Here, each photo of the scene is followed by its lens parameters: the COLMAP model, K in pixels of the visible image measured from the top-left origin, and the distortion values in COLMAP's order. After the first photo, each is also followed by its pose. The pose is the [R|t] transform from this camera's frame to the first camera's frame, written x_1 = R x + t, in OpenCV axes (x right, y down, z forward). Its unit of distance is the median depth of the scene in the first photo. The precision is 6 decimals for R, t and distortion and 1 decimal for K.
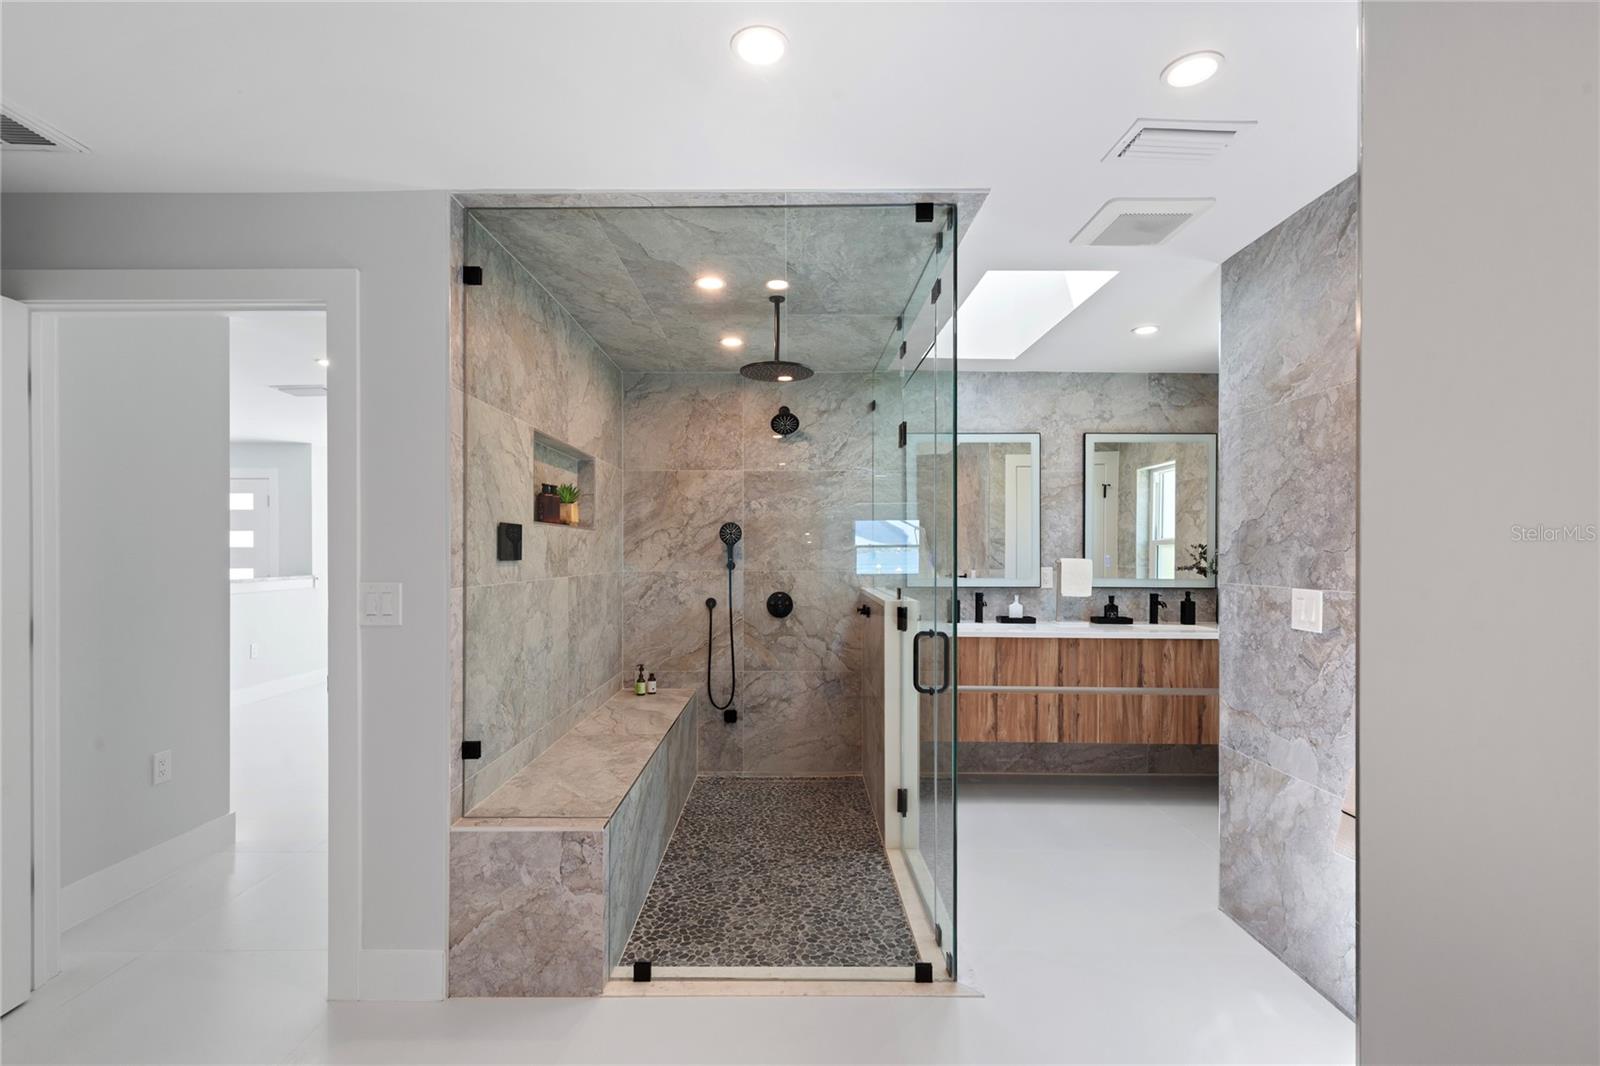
lens RADIAL K [[744.7, 0, 799.3], [0, 744.7, 550.6], [0, 0, 1]] dist [0.007849, 0.000423]
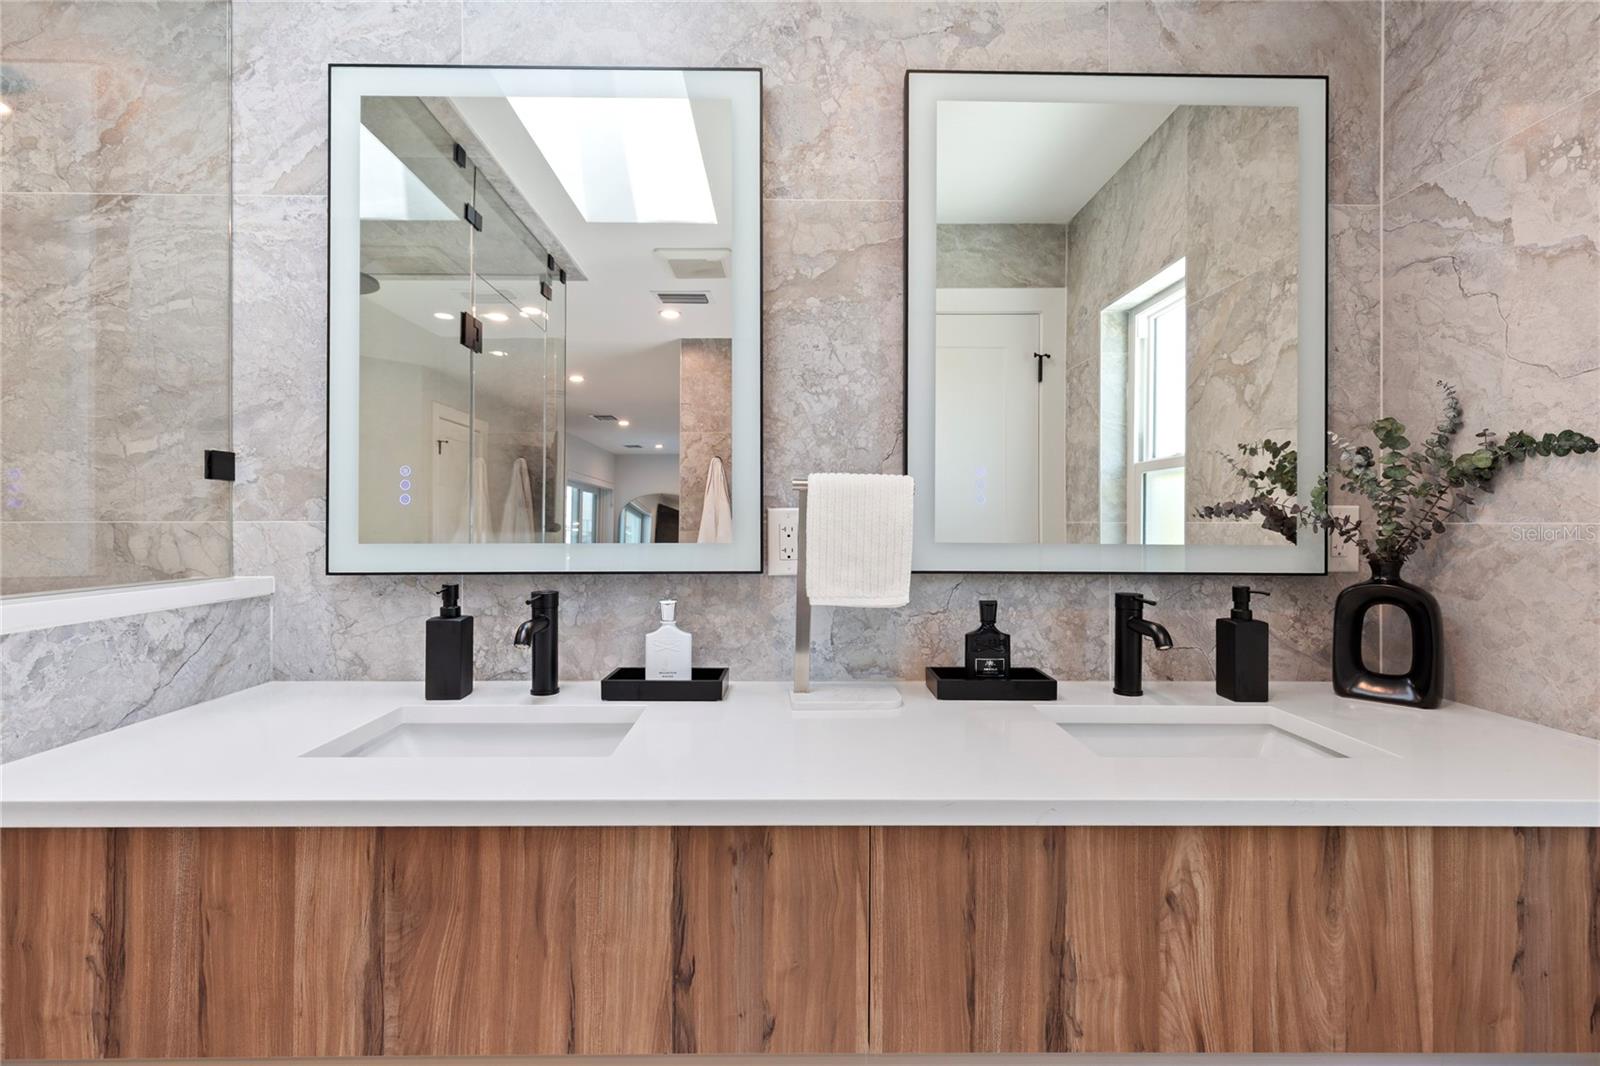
lens RADIAL K [[744.7, 0, 813.3], [0, 744.7, 515.3], [0, 0, 1]] dist [0.007849, 0.000423]
pose [[0.999697, -0.000600, 0.024596, 0.342202], [0.000712, 0.999989, -0.004540, 0.027345], [-0.024593, 0.004556, 0.999687, 0.704710]]
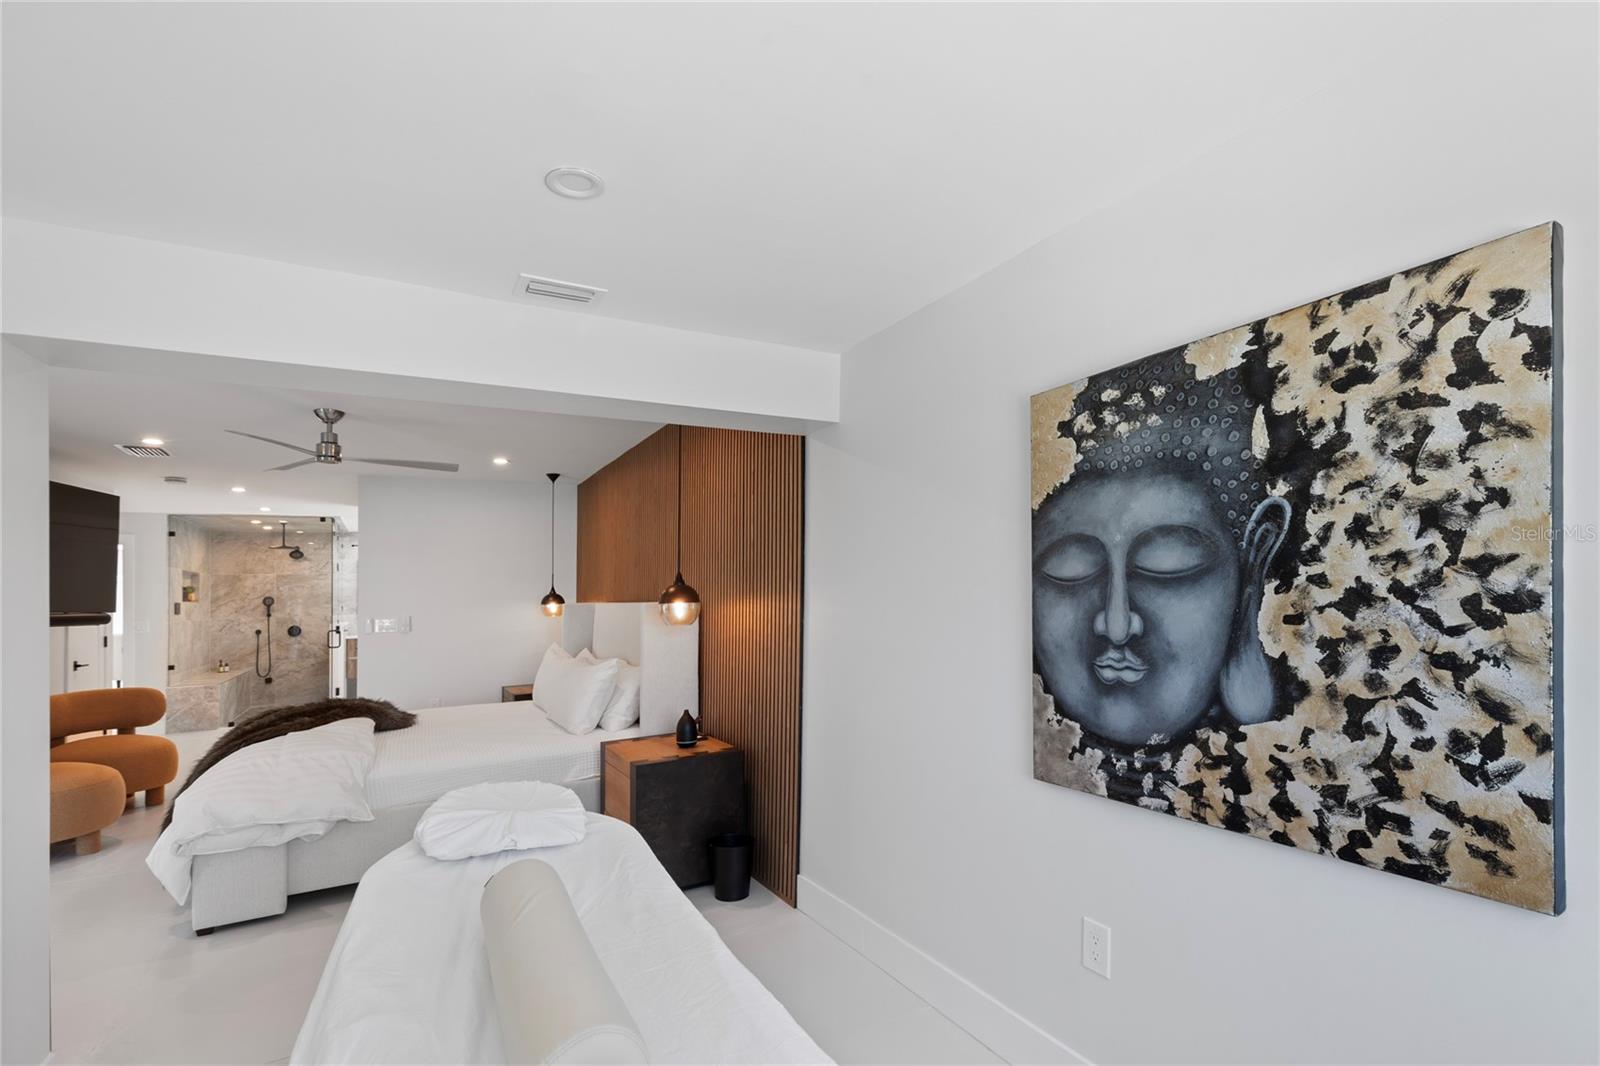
lens RADIAL K [[744.7, 0, 792.9], [0, 744.7, 571.9], [0, 0, 1]] dist [0.007849, 0.000423]
pose [[0.883545, -0.005149, 0.468319, 0.261955], [0.023095, 0.999202, -0.032587, -0.001680], [-0.467777, 0.039608, 0.882958, -1.834675]]
